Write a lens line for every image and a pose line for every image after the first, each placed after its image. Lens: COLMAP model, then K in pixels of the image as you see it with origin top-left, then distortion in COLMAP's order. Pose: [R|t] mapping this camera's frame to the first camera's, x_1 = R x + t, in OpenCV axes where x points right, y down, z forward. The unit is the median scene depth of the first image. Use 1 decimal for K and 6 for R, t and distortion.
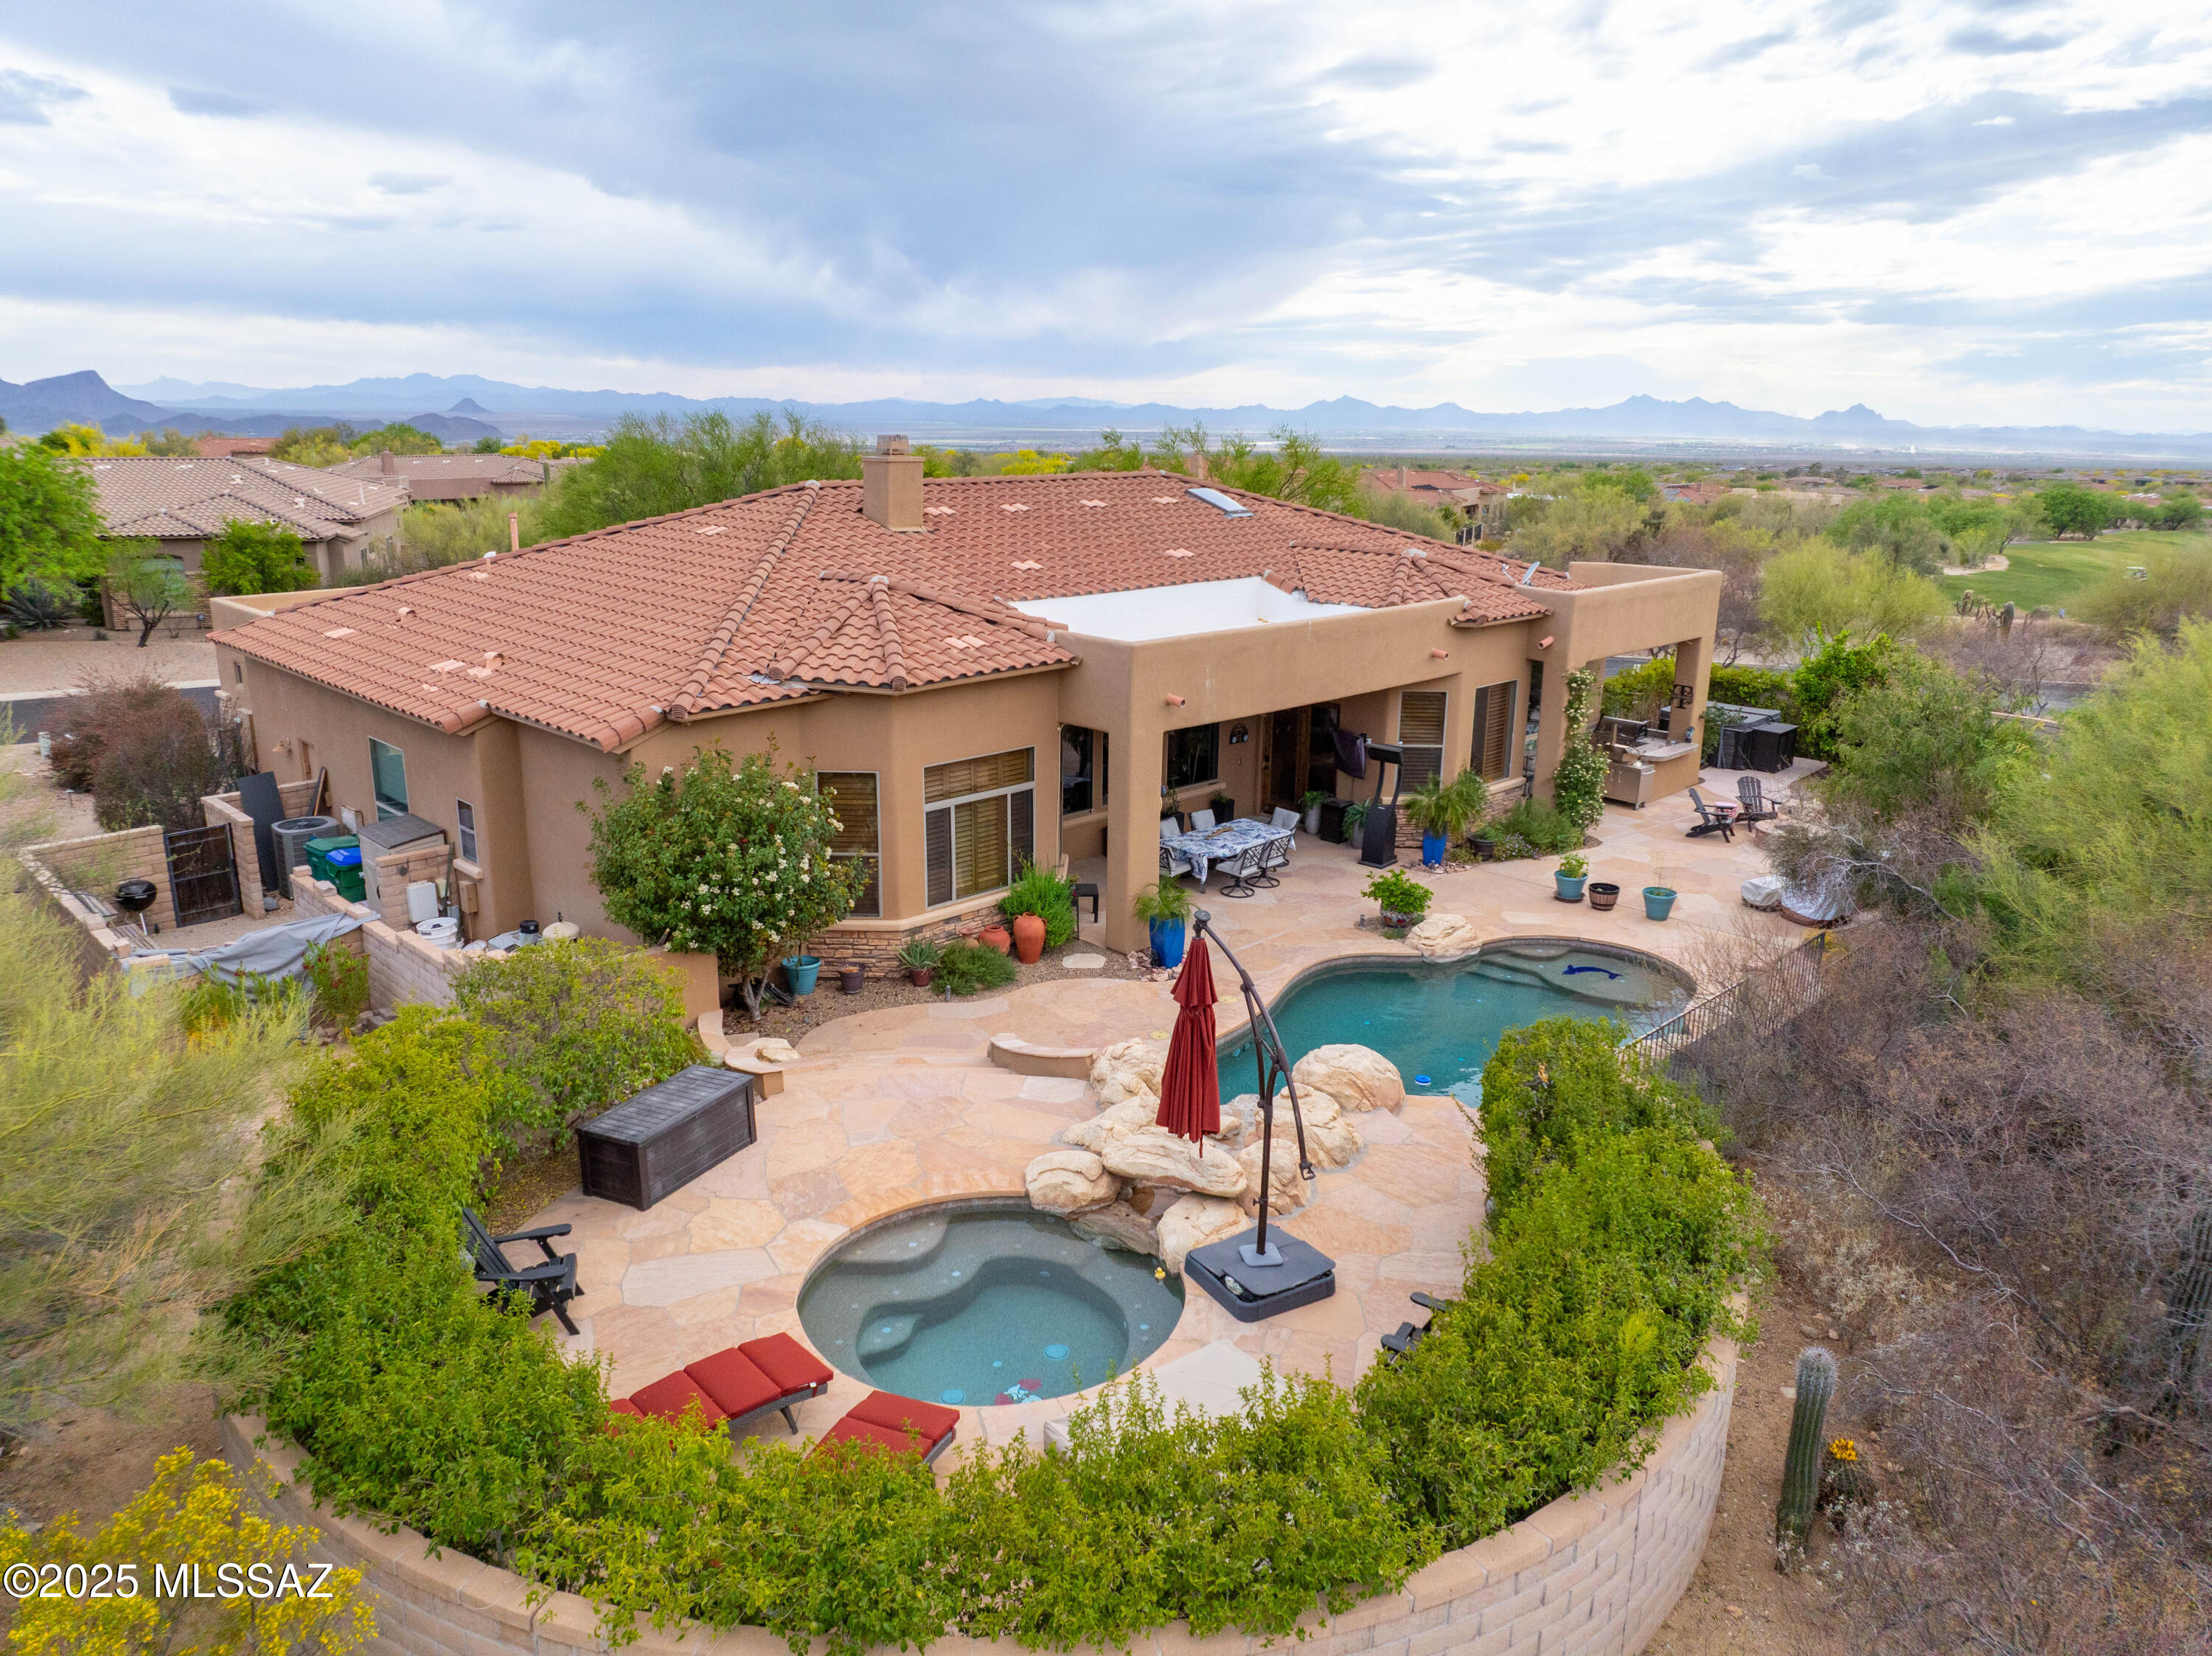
lens RADIAL K [[1550.9, 0, 1108.5], [0, 1550.9, 838.6], [0, 0, 1]] dist [-0.039089, 0.001519]
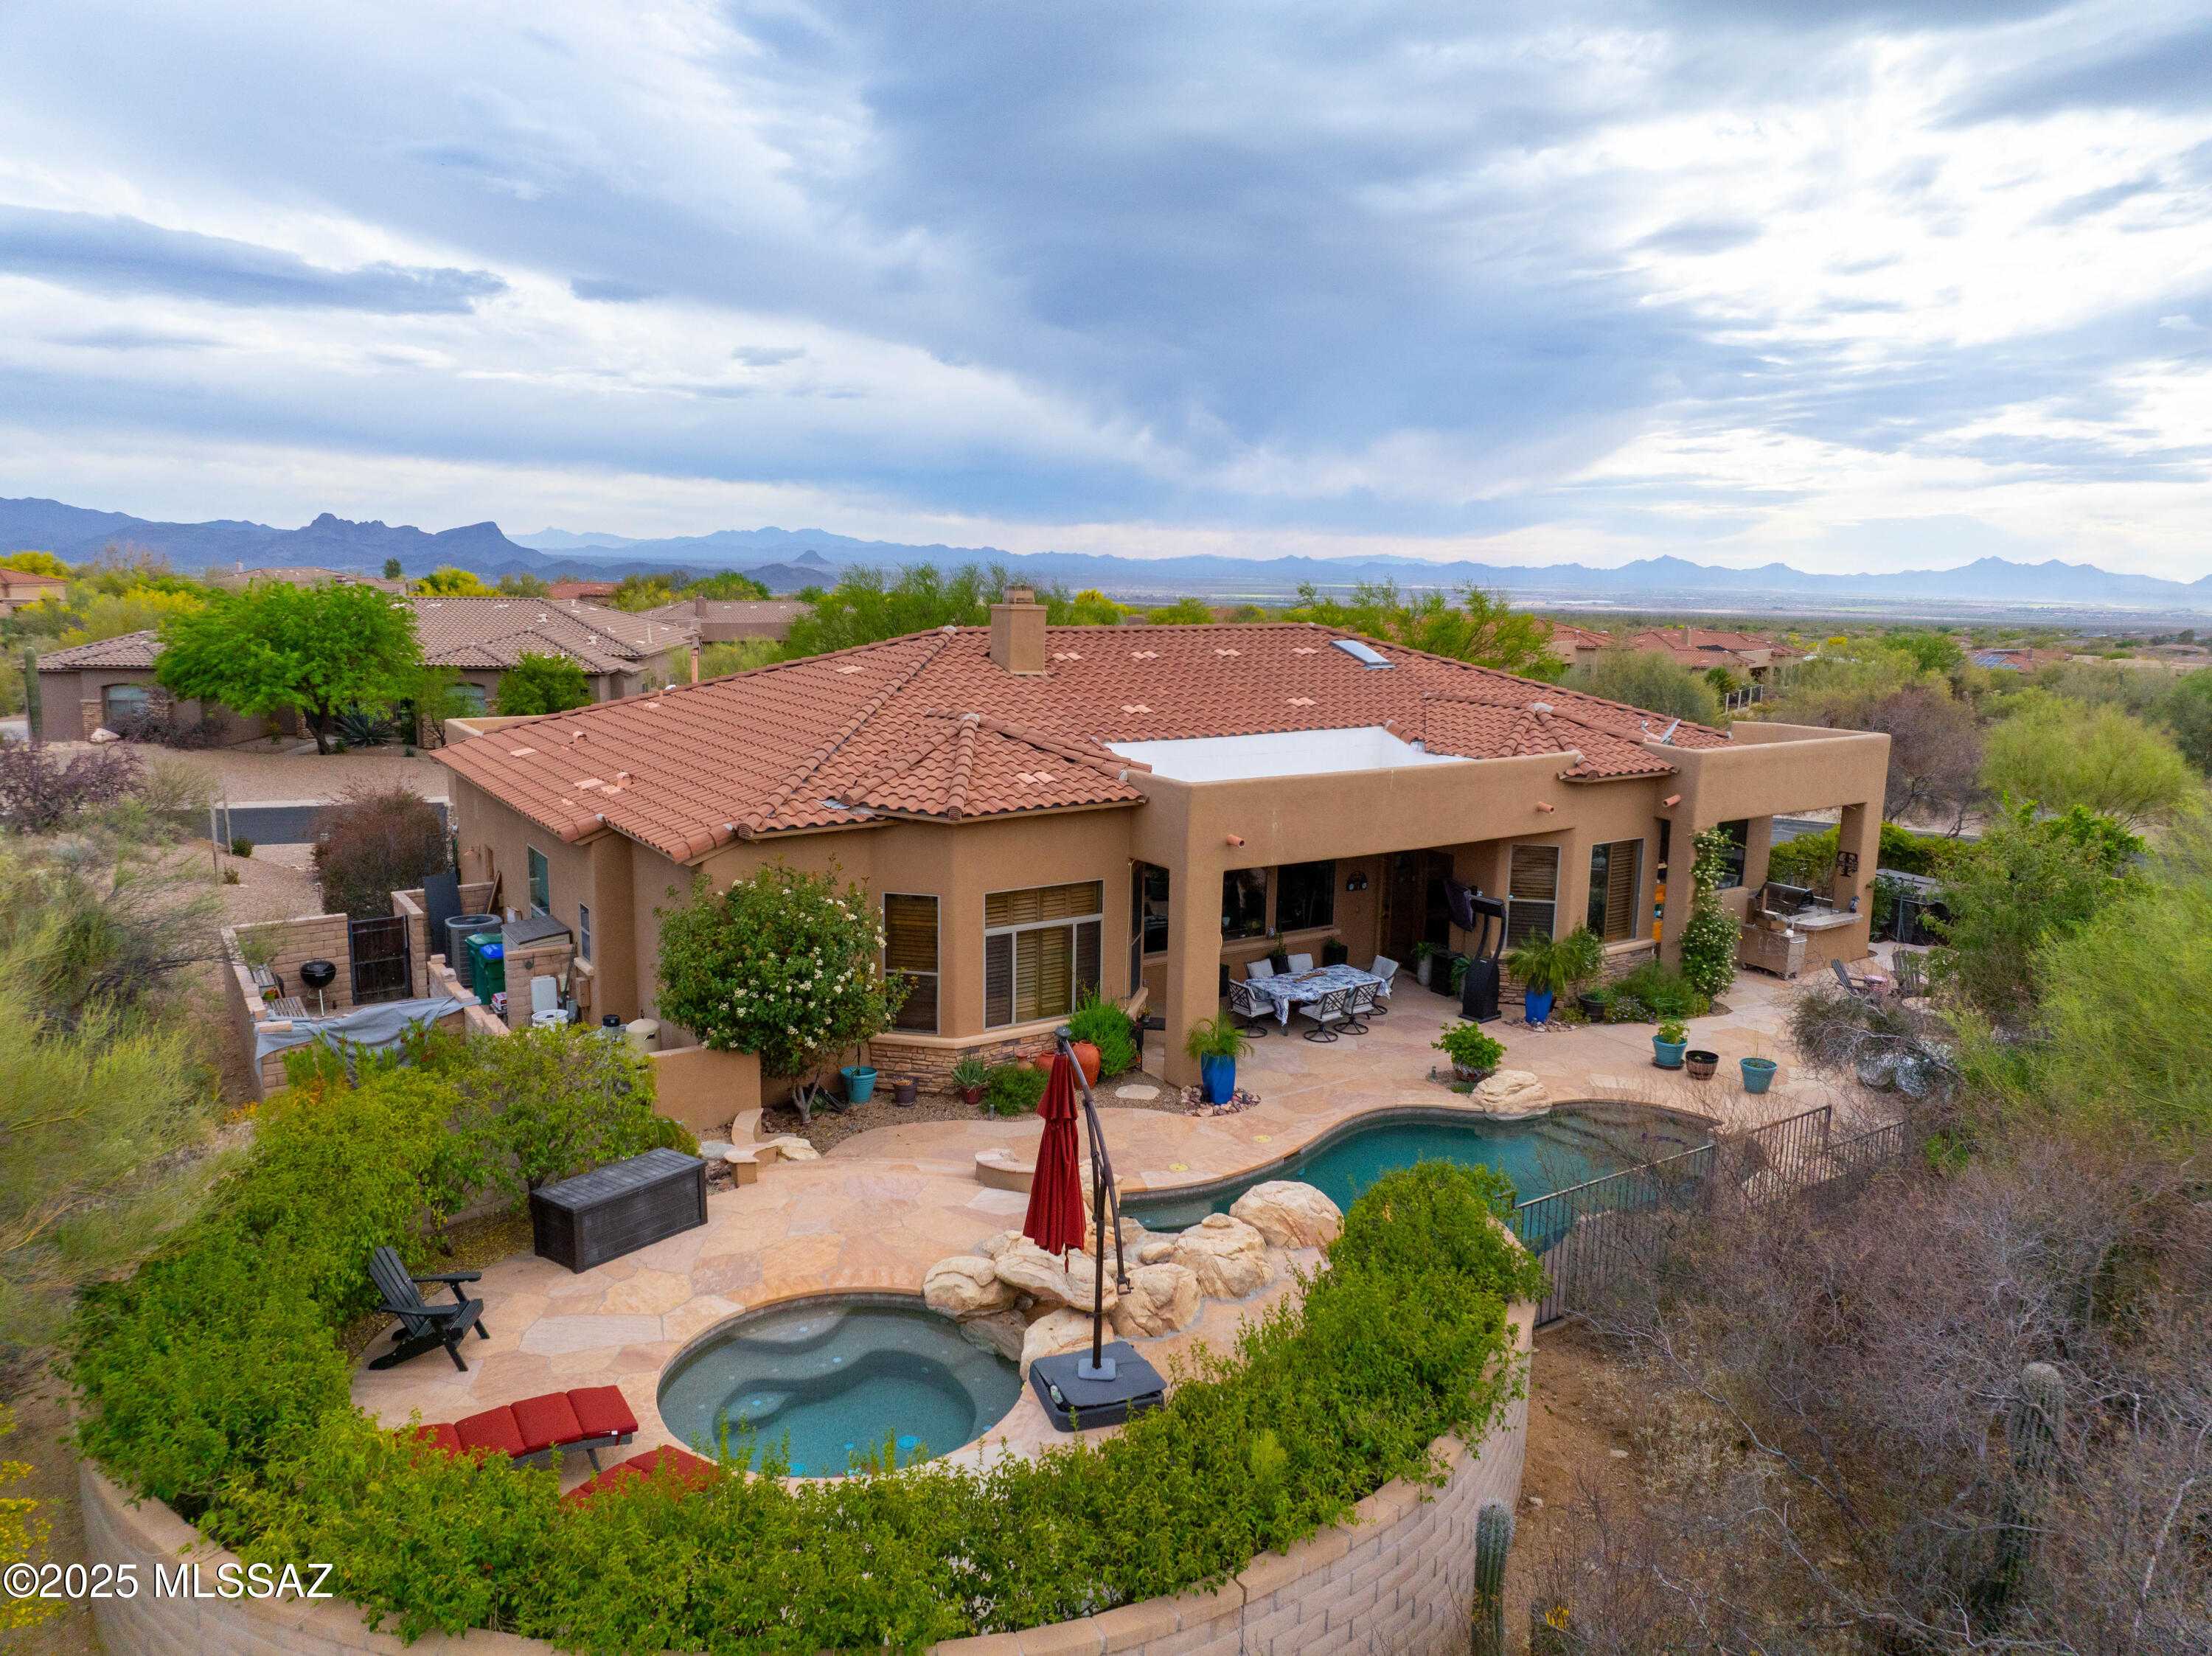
lens RADIAL K [[1550.9, 0, 1108.5], [0, 1550.9, 838.6], [0, 0, 1]] dist [-0.039089, 0.001519]
pose [[0.981202, 0.040061, -0.188779, 0.148667], [-0.058059, 0.994176, -0.090792, 0.006783], [0.184042, 0.100045, 0.977814, -0.016360]]
